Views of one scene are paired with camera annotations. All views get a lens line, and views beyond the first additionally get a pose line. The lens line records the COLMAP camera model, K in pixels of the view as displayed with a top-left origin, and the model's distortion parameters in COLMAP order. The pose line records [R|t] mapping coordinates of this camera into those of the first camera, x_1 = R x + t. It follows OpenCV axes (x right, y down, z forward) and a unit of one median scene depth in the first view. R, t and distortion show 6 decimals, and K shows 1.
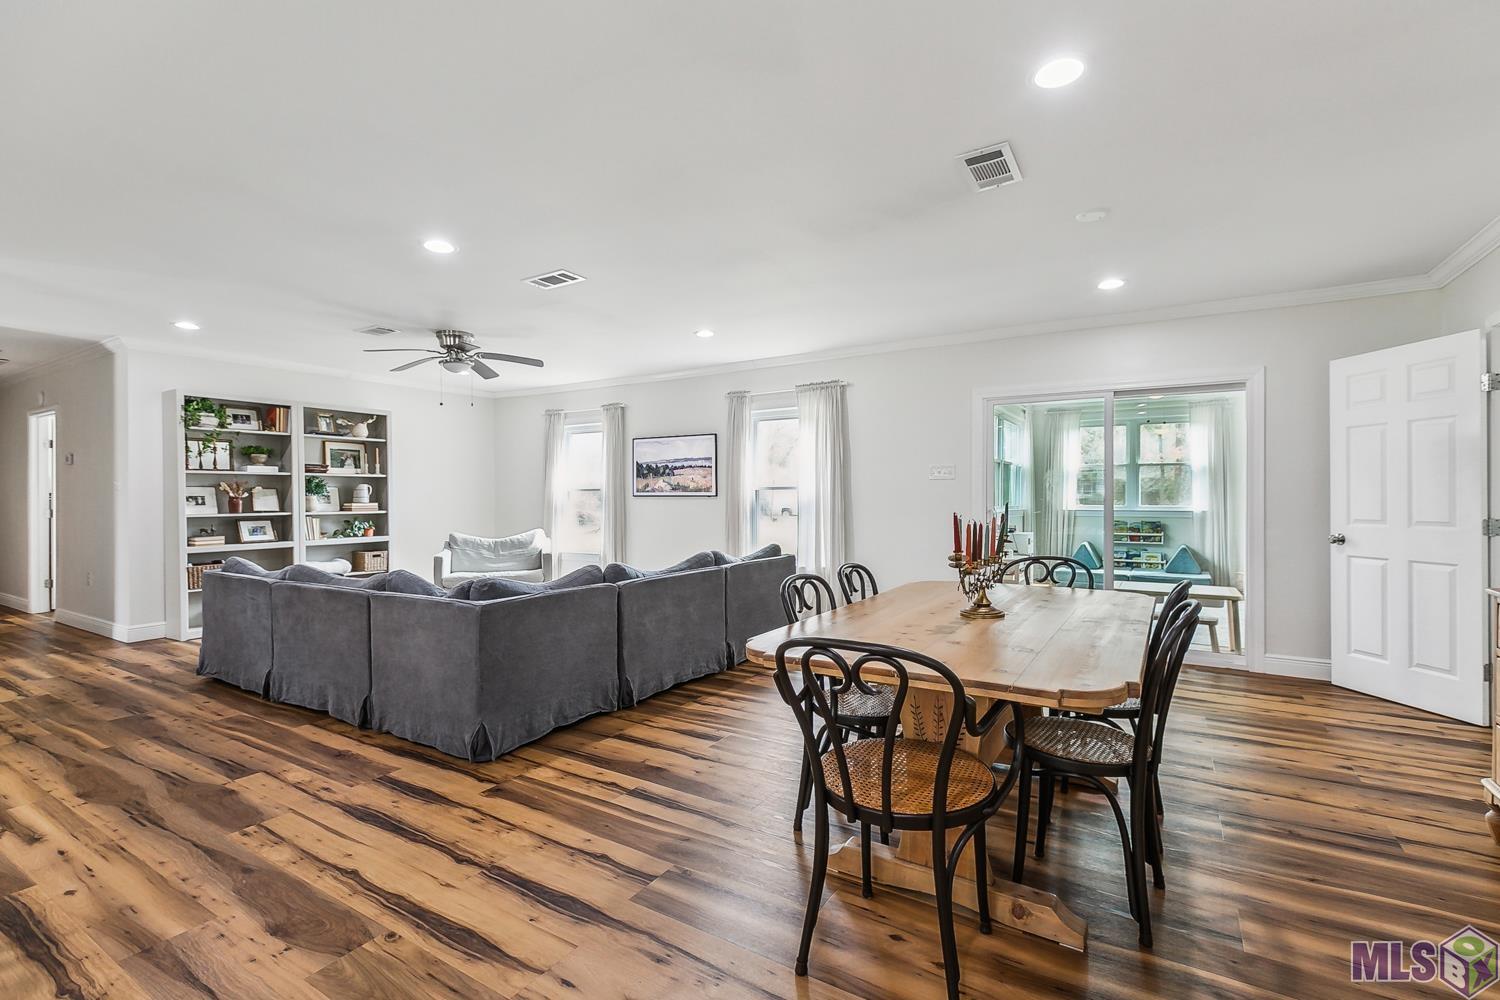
lens RADIAL K [[693.8, 0, 754.6], [0, 693.8, 497.9], [0, 0, 1]] dist [-0.001479, -0.000368]
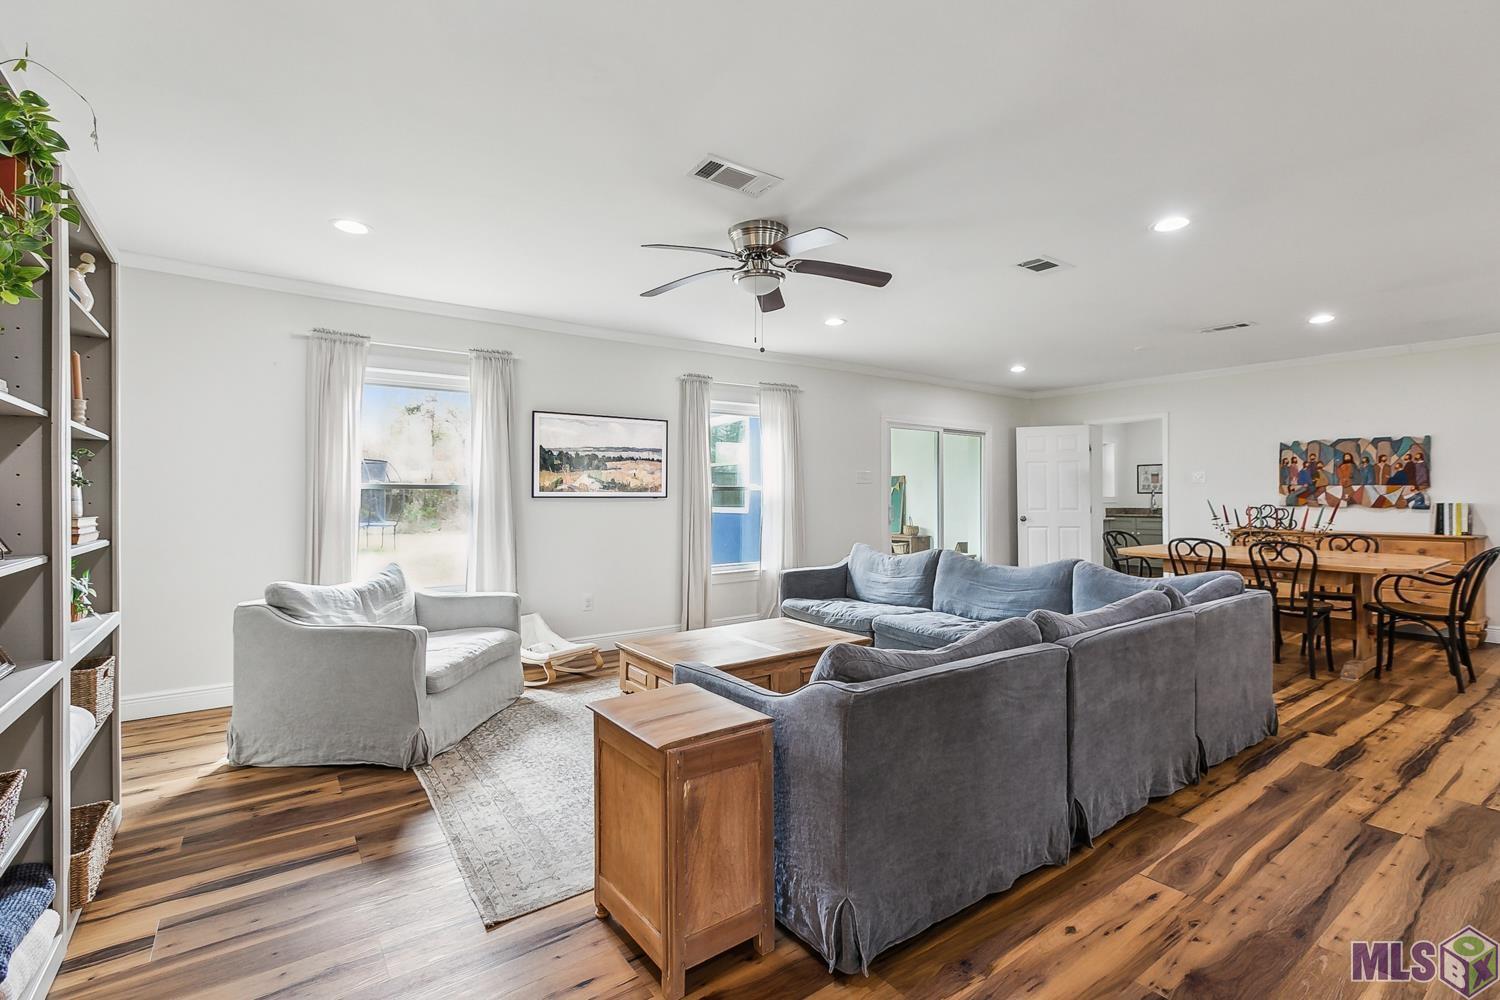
lens RADIAL K [[693.8, 0, 755.2], [0, 693.8, 496.0], [0, 0, 1]] dist [-0.001479, -0.000368]
pose [[0.364408, 0.000088, 0.931239, -0.774277], [0.002746, 0.999996, -0.001170, -0.002557], [-0.931235, 0.002984, 0.364406, 0.605252]]
